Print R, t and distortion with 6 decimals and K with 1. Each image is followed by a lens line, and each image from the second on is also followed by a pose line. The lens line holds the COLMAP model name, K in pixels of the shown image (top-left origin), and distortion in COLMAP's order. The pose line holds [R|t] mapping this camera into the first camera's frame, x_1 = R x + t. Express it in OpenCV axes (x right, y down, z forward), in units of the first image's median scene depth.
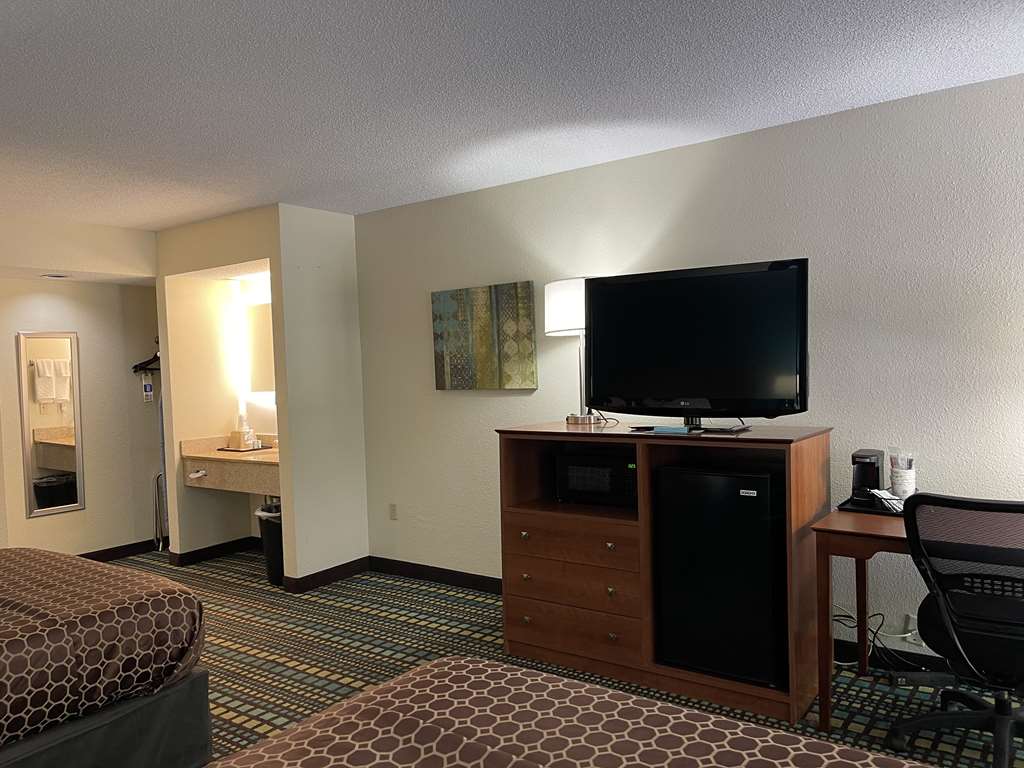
lens RADIAL K [[761.6, 0, 506.2], [0, 761.6, 381.0], [0, 0, 1]] dist [0.011233, 0.002692]
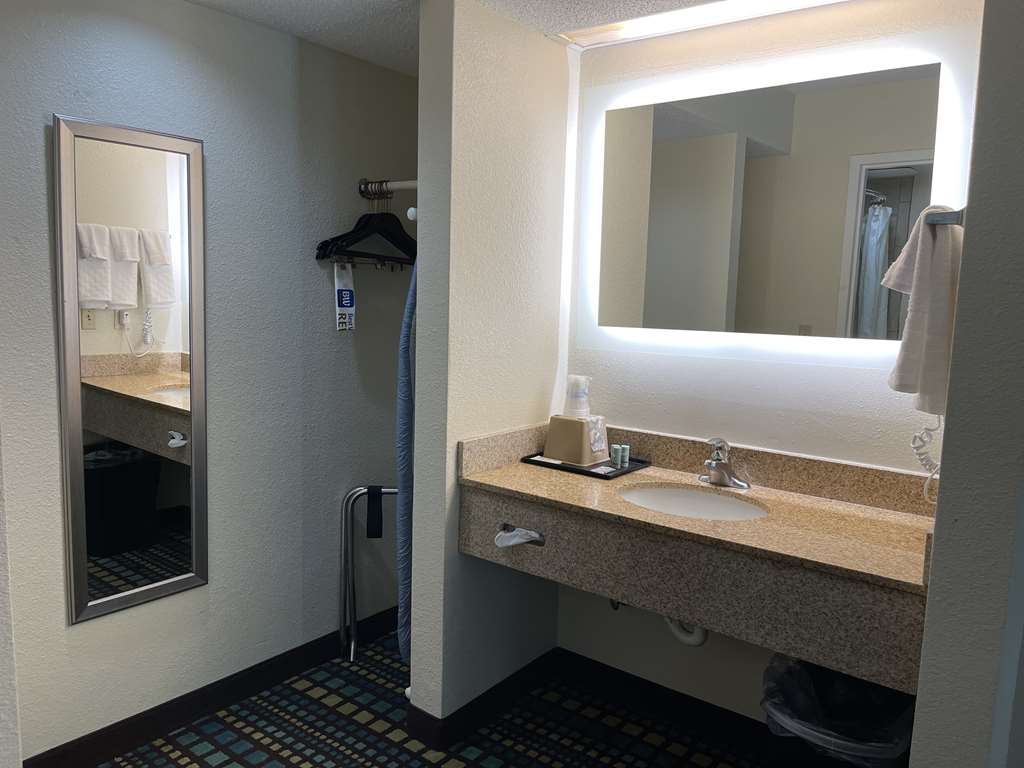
lens RADIAL K [[761.6, 0, 518.8], [0, 761.6, 385.6], [0, 0, 1]] dist [0.011233, 0.002692]
pose [[0.997101, 0.075808, -0.006543, -0.377856], [-0.074591, 0.990819, 0.112760, 0.002745], [0.015031, -0.111945, 0.993601, 0.585408]]
